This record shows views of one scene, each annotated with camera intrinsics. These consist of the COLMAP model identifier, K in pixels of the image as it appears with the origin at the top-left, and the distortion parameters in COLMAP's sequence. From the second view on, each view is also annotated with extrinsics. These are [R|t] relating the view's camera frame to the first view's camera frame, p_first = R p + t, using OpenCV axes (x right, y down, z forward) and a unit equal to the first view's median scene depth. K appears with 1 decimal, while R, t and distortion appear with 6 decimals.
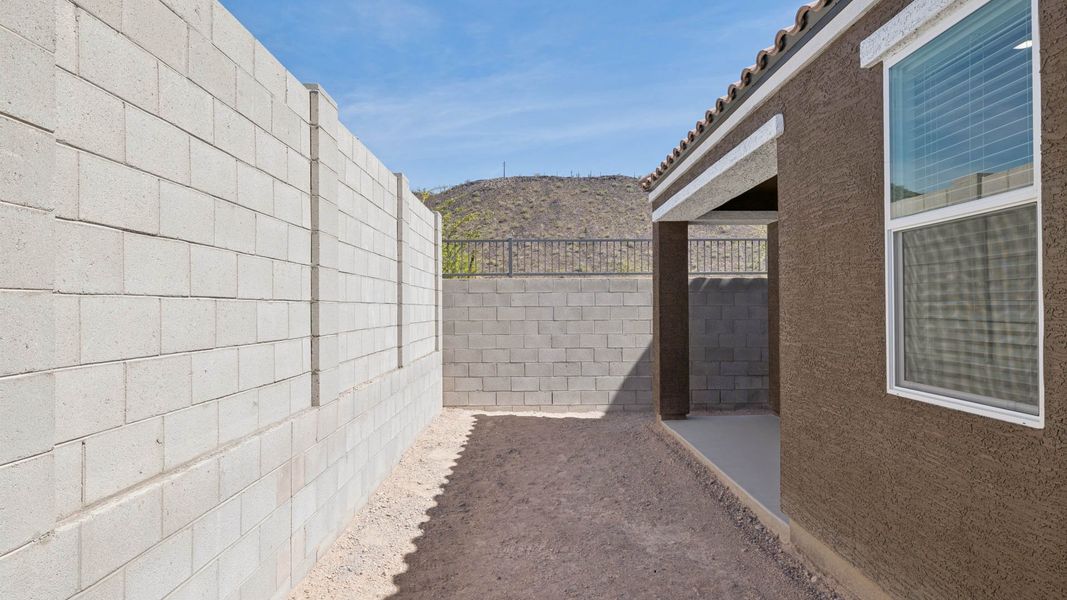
lens RADIAL K [[648.1, 0, 530.6], [0, 648.1, 302.3], [0, 0, 1]] dist [0.001090, -0.000888]
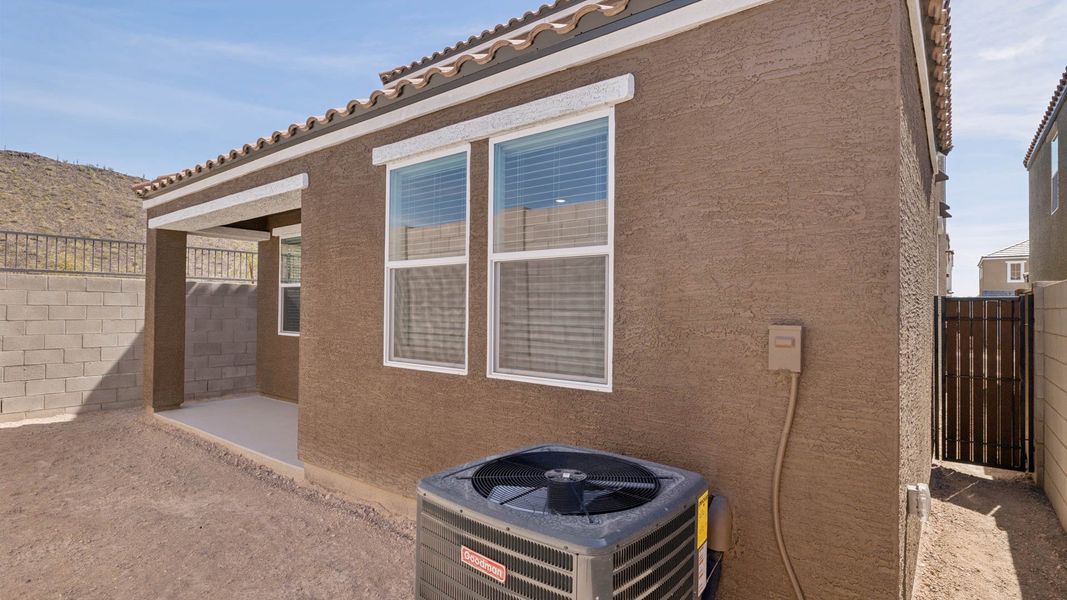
lens RADIAL K [[534.3, 0, 540.9], [0, 534.3, 305.5], [0, 0, 1]] dist [-0.003599, 0.000605]
pose [[0.623842, 0.016646, 0.781373, -0.147299], [-0.020609, 0.999776, -0.004844, -0.008000], [-0.781279, -0.013082, 0.624045, -0.088865]]
